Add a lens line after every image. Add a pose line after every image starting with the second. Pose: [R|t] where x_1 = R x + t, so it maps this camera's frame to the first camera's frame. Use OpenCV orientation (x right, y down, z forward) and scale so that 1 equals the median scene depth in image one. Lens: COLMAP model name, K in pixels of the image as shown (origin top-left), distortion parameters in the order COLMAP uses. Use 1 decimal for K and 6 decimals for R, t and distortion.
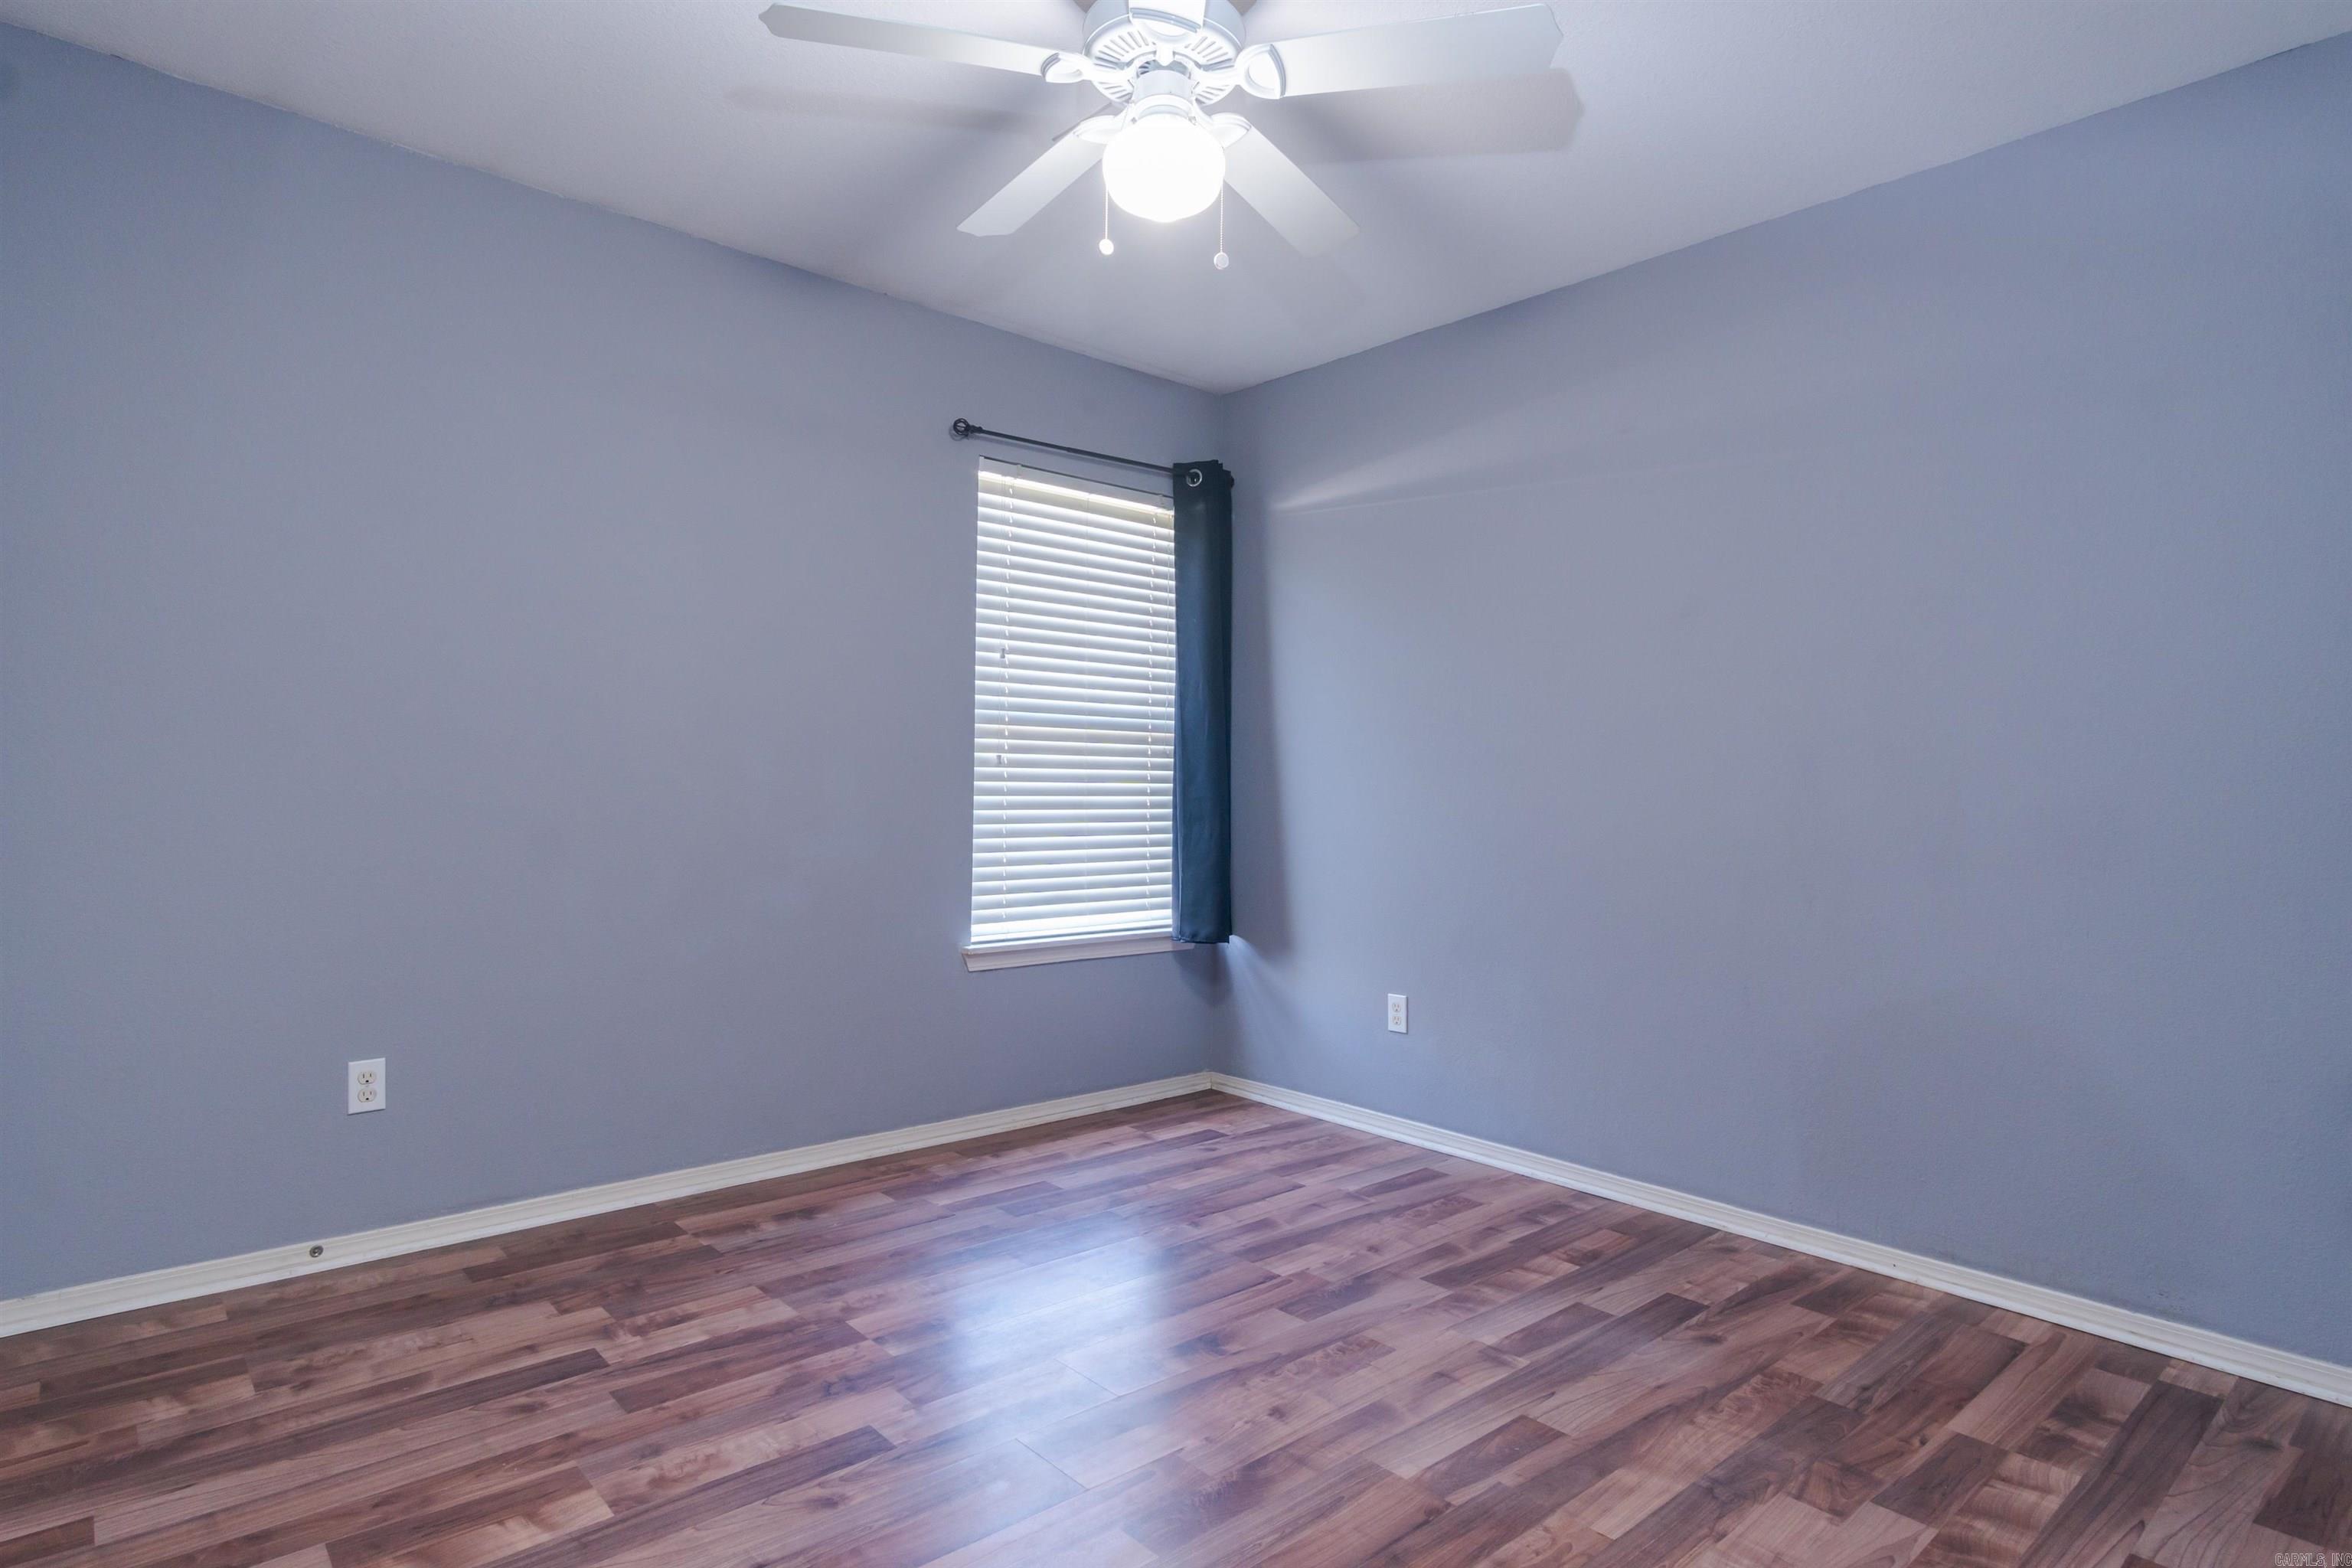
lens RADIAL K [[1253.8, 0, 1174.2], [0, 1253.8, 797.6], [0, 0, 1]] dist [-0.001229, 0.003115]
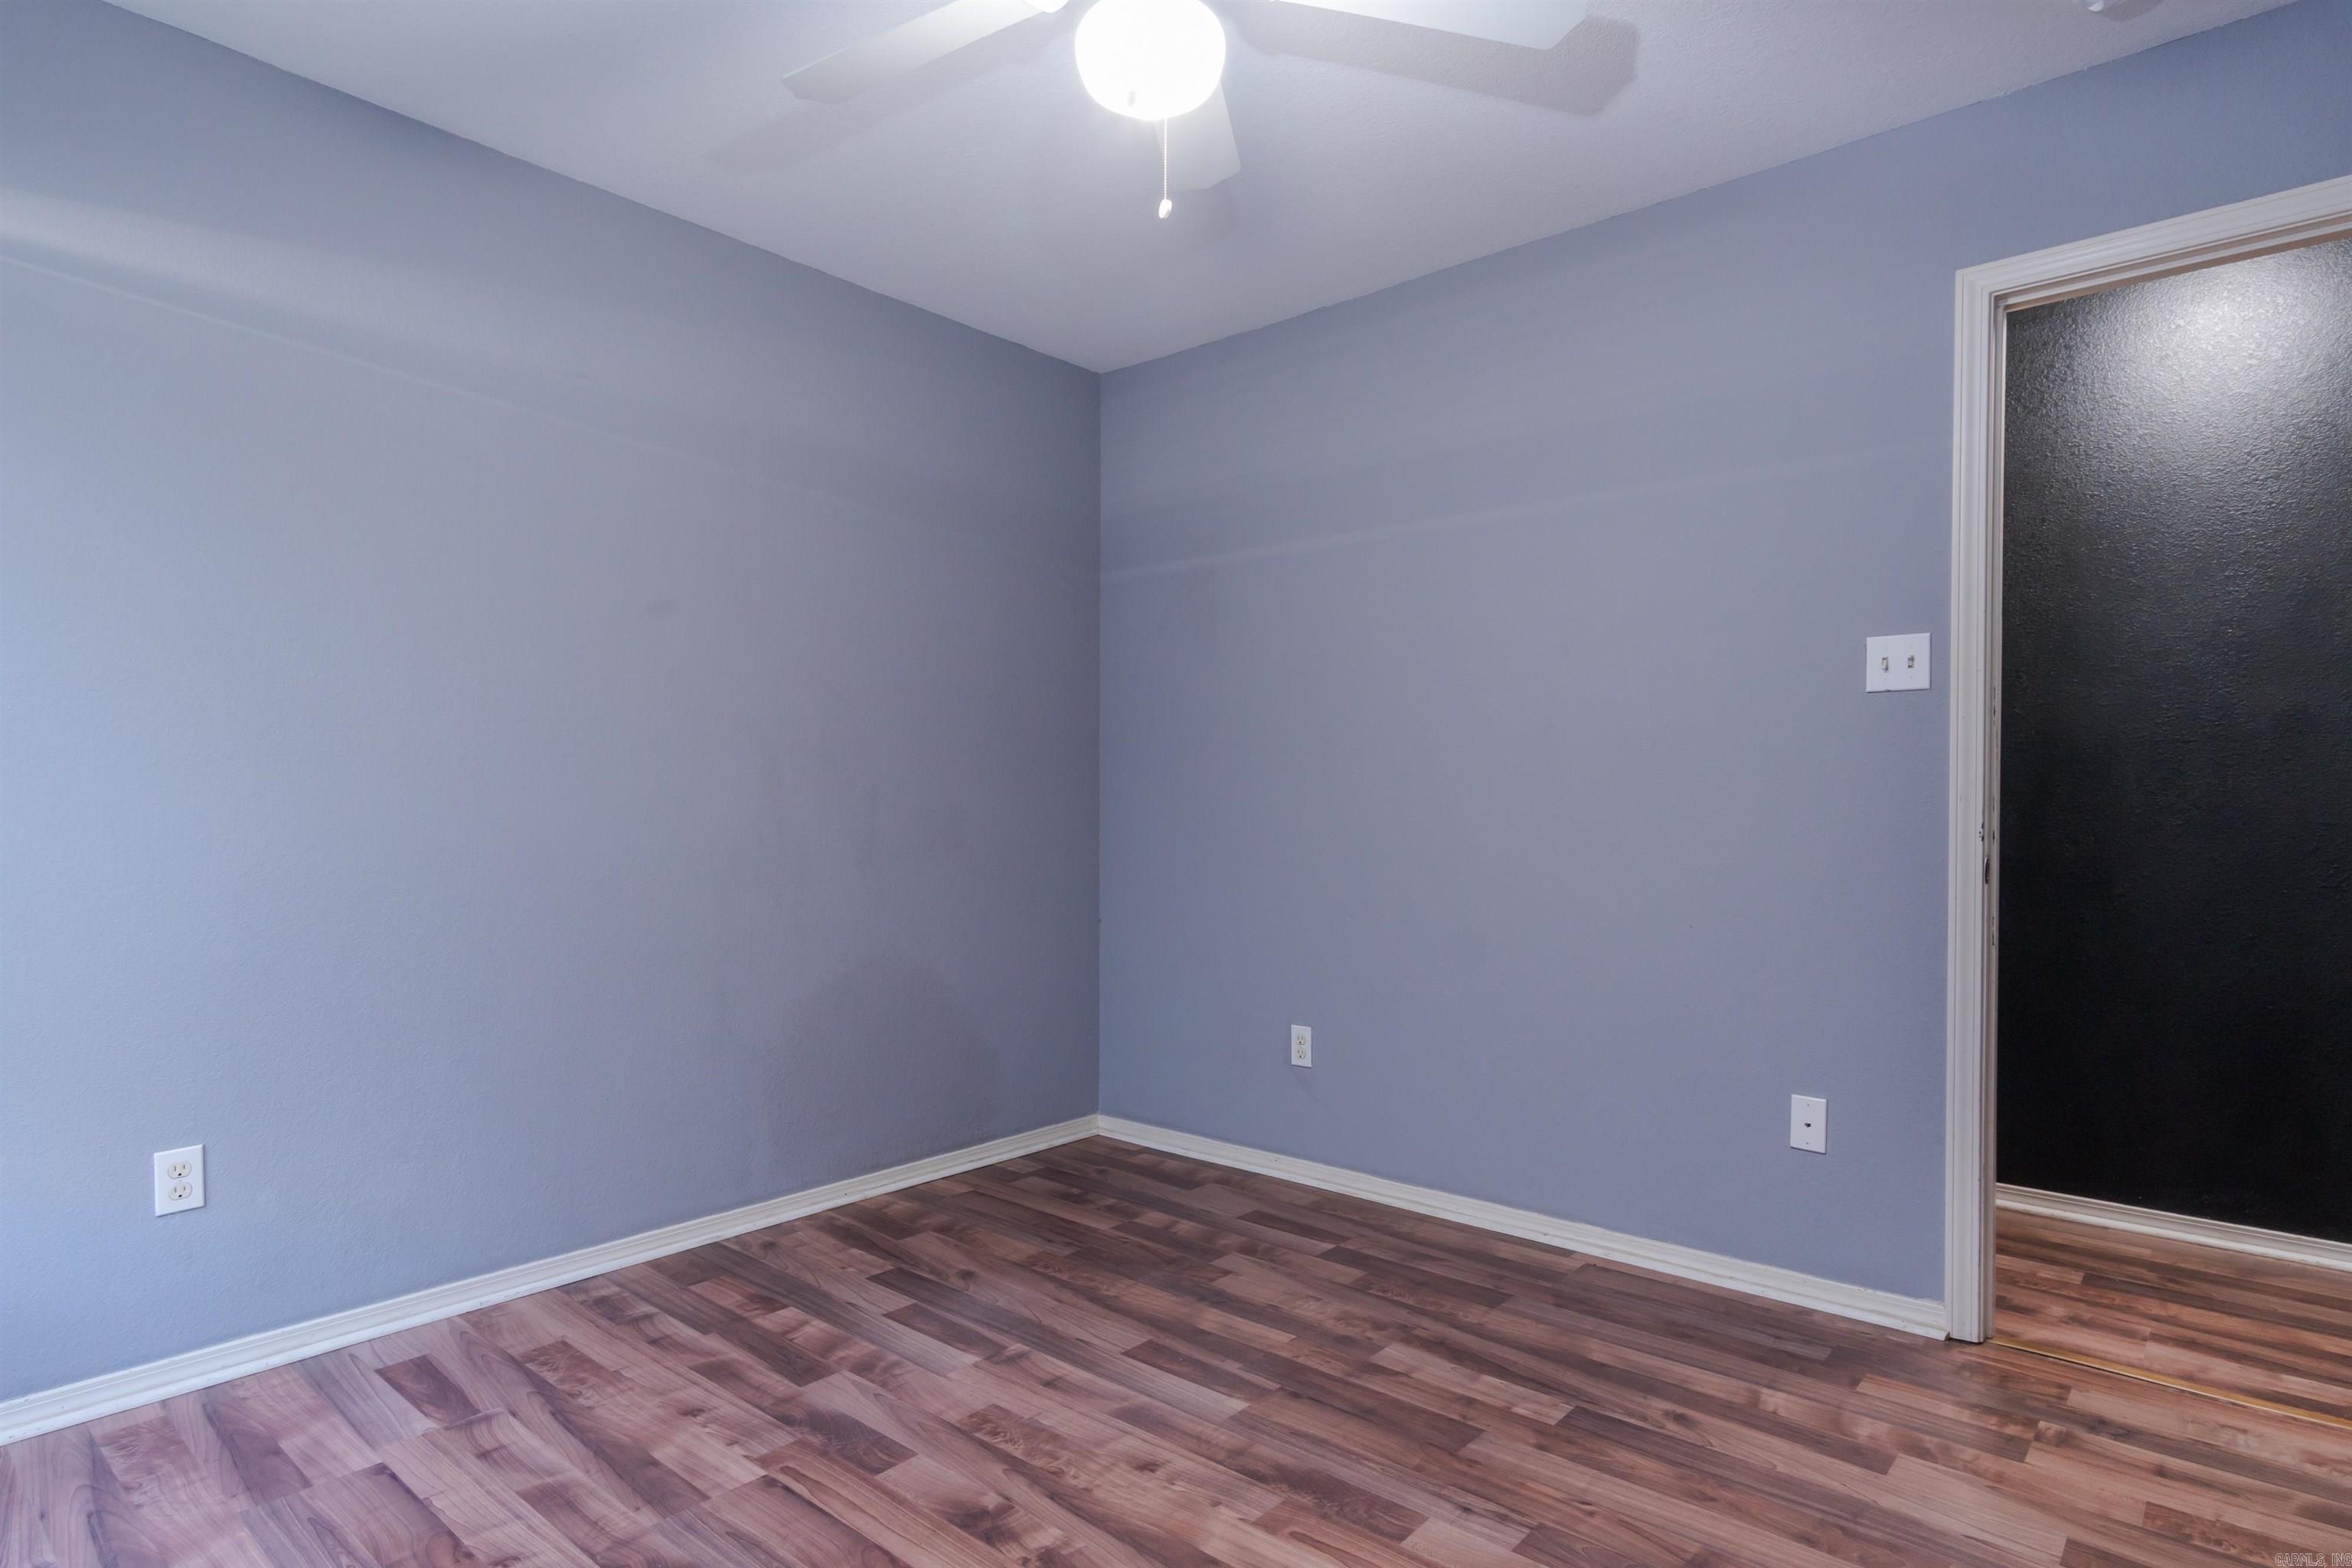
lens RADIAL K [[1253.8, 0, 1172.2], [0, 1253.8, 793.5], [0, 0, 1]] dist [-0.001229, 0.003115]
pose [[-0.123537, -0.008841, 0.992301, -0.809715], [0.008299, 0.999916, 0.009942, -0.024222], [-0.992305, 0.009464, -0.123453, 1.039089]]
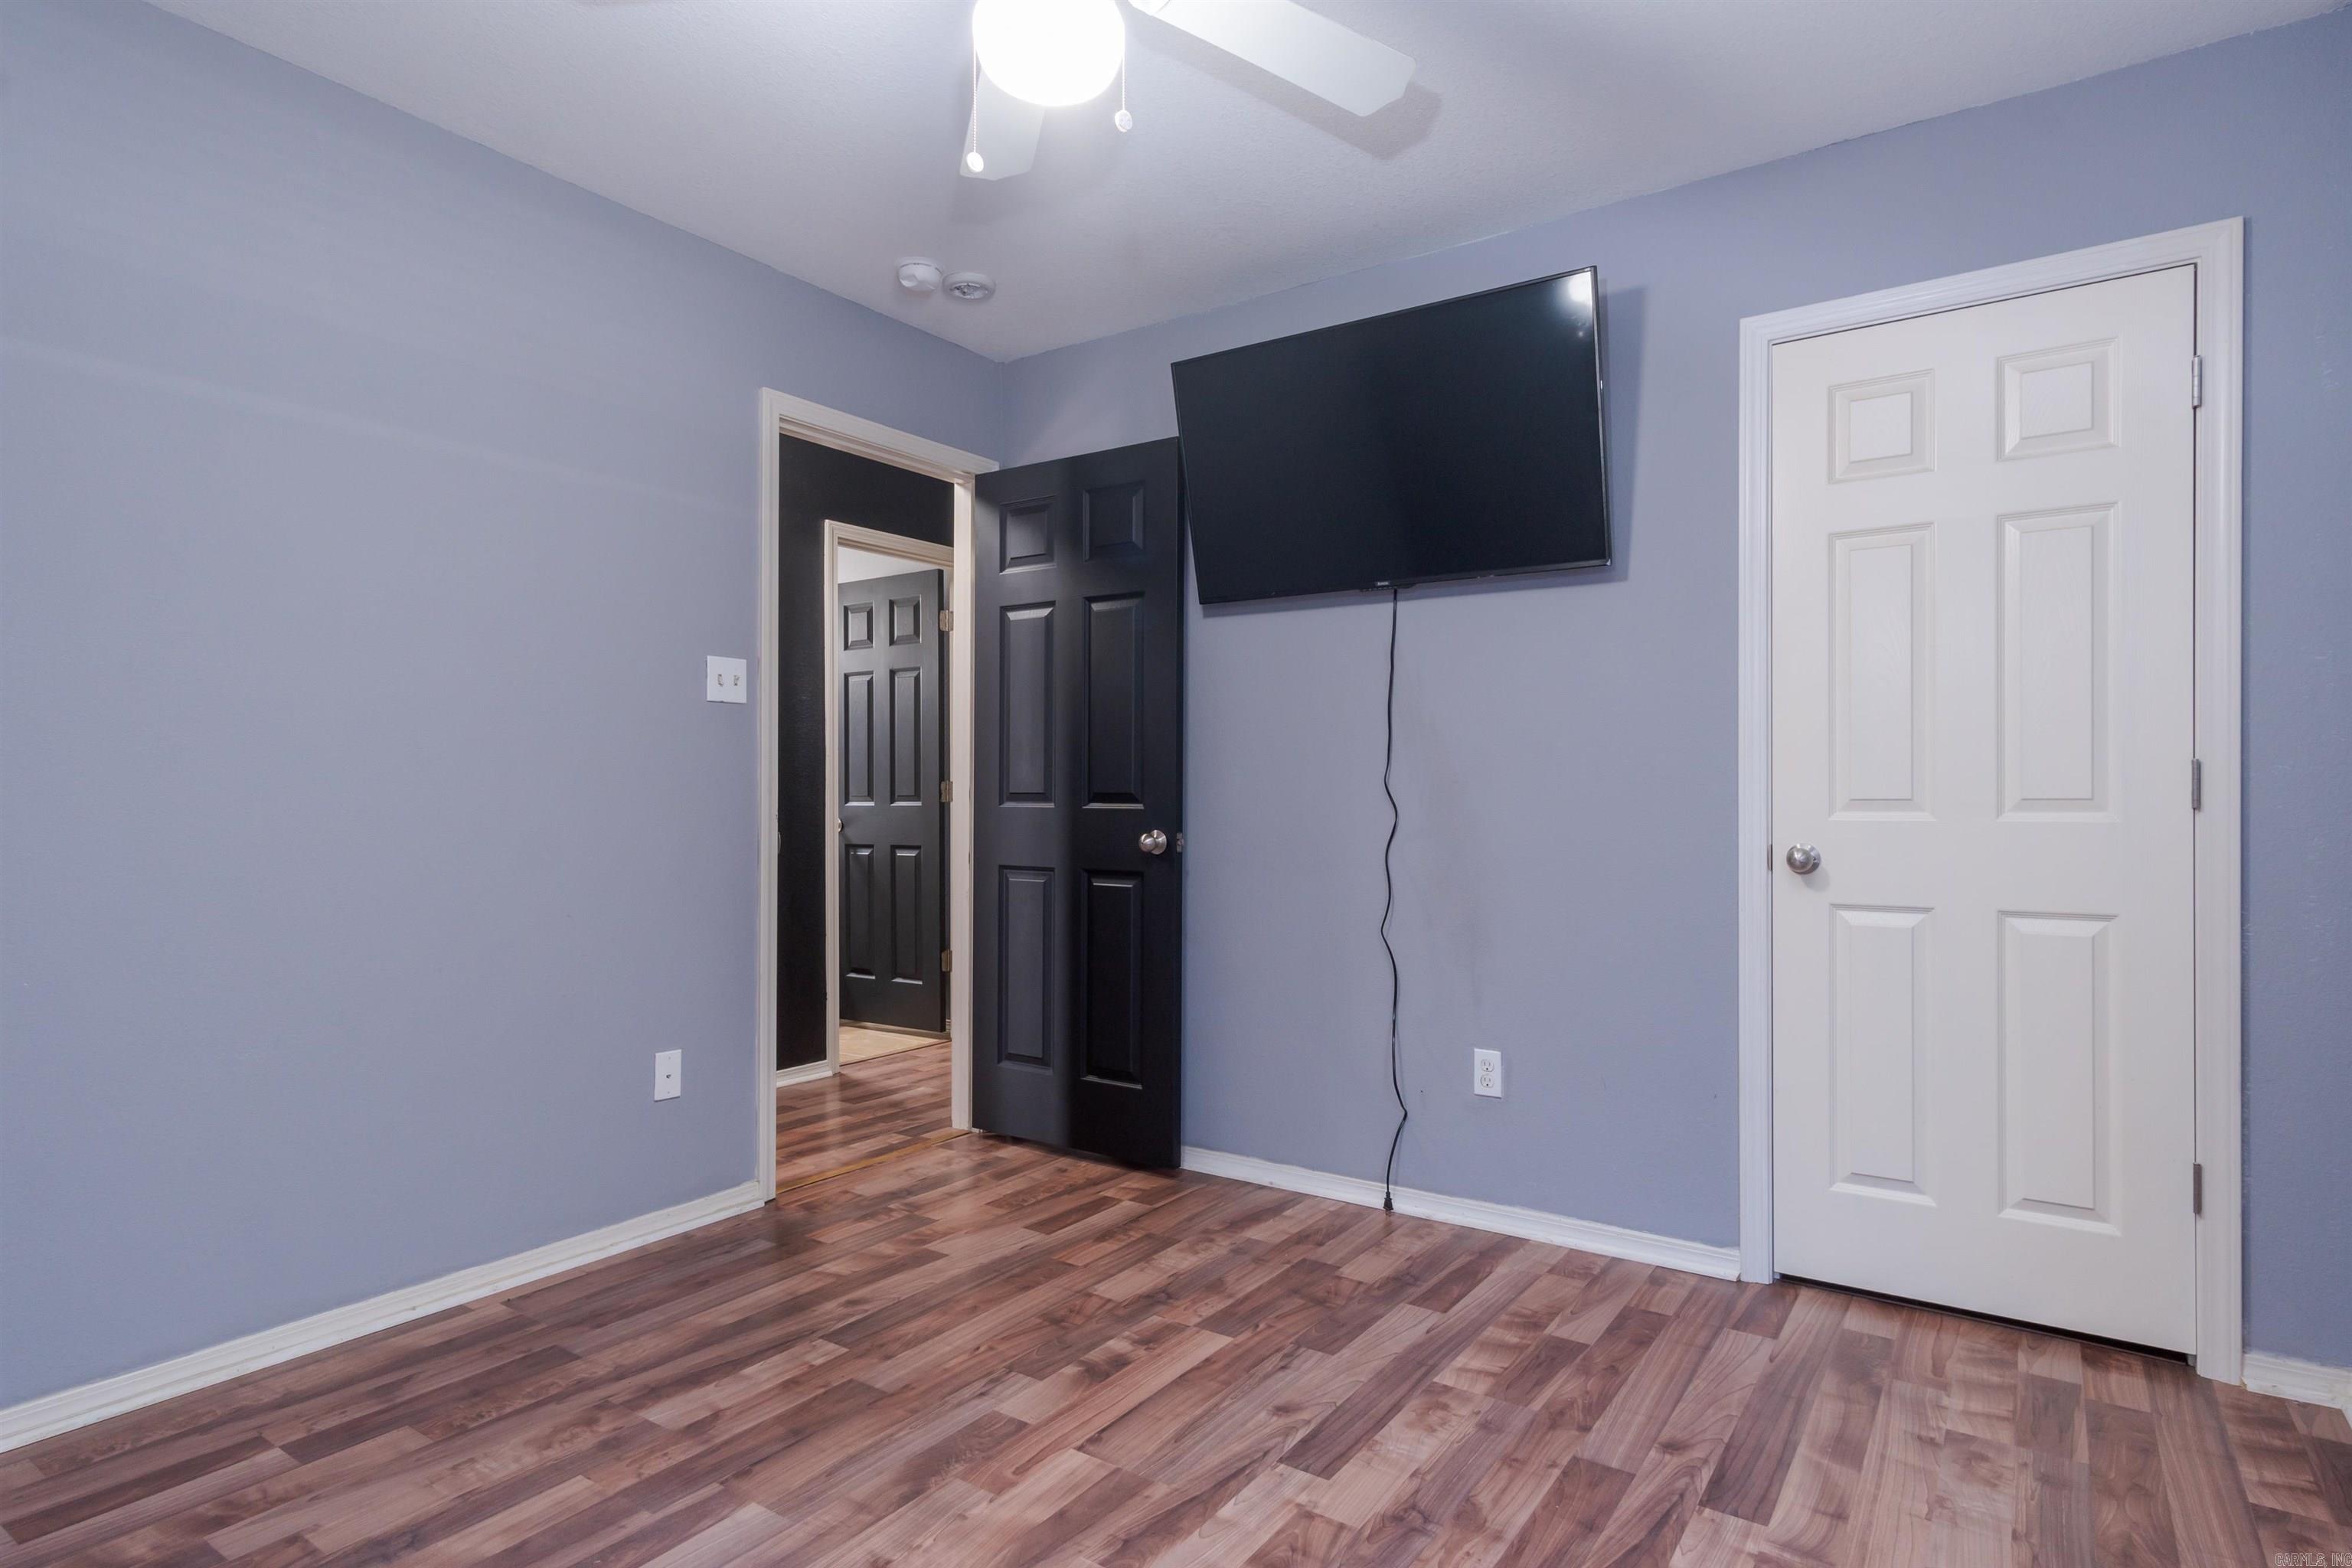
lens RADIAL K [[1253.8, 0, 1172.7], [0, 1253.8, 775.3], [0, 0, 1]] dist [-0.001229, 0.003115]
pose [[-0.970377, -0.022582, -0.240538, 0.100072], [-0.020704, 0.999732, -0.010334, -0.014505], [0.240707, -0.005047, -0.970585, 1.742611]]
